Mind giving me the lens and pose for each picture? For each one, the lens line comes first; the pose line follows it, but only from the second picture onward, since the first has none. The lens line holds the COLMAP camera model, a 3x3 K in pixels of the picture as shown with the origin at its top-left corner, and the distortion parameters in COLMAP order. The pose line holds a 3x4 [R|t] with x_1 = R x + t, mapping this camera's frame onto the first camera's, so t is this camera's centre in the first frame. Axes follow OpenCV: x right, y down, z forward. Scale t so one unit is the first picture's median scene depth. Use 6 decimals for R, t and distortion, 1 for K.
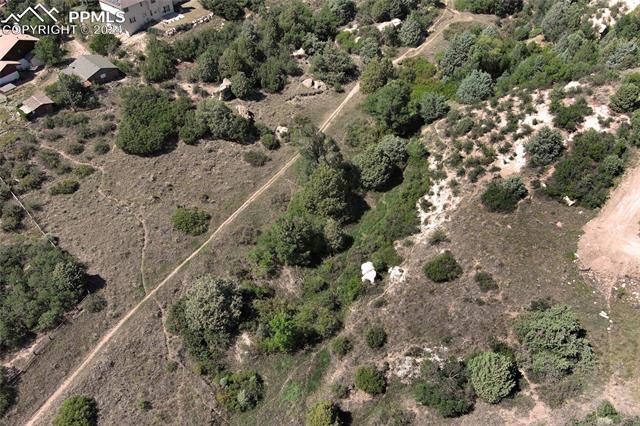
lens RADIAL K [[494.6, 0, 318.6], [0, 494.6, 214.6], [0, 0, 1]] dist [0.025513, -0.020966]
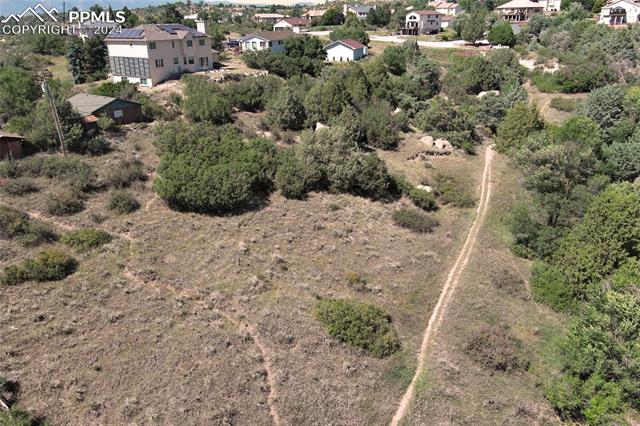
lens RADIAL K [[494.6, 0, 318.6], [0, 494.6, 214.6], [0, 0, 1]] dist [0.025513, -0.020966]
pose [[0.990348, -0.048034, 0.130016, -0.310273], [0.094304, 0.920958, -0.378079, 0.074074], [-0.101578, 0.386691, 0.916598, 0.540860]]
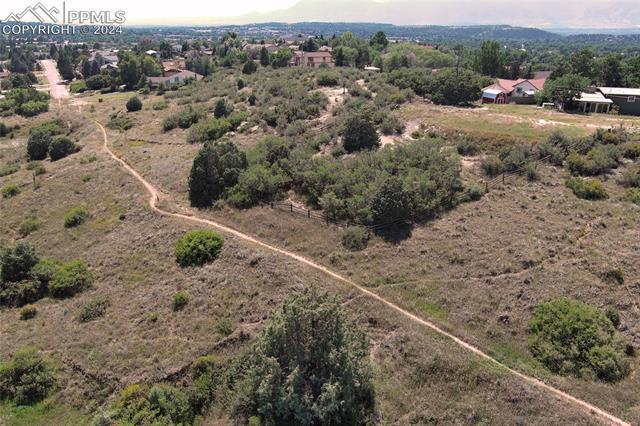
lens RADIAL K [[494.6, 0, 318.6], [0, 494.6, 214.6], [0, 0, 1]] dist [0.025513, -0.020966]
pose [[-0.264895, 0.371761, -0.889733, 0.106768], [-0.677194, 0.585144, 0.446111, -0.077951], [0.686468, 0.720694, 0.096753, 0.684727]]
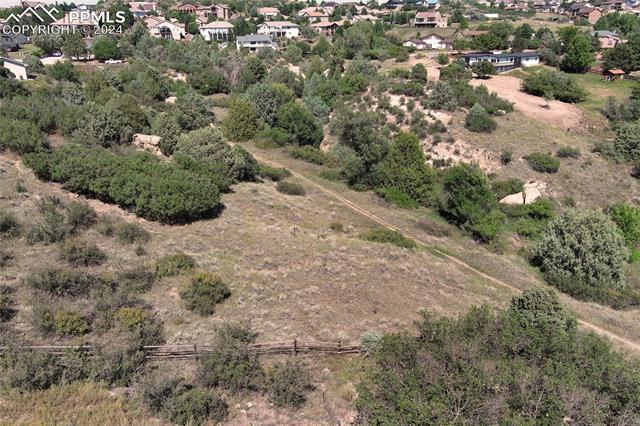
lens RADIAL K [[494.6, 0, 318.6], [0, 494.6, 214.6], [0, 0, 1]] dist [0.025513, -0.020966]
pose [[0.468064, -0.297381, 0.832155, -0.700522], [0.617734, 0.783488, -0.067469, -0.021414], [-0.631919, 0.545630, 0.550424, 0.655390]]
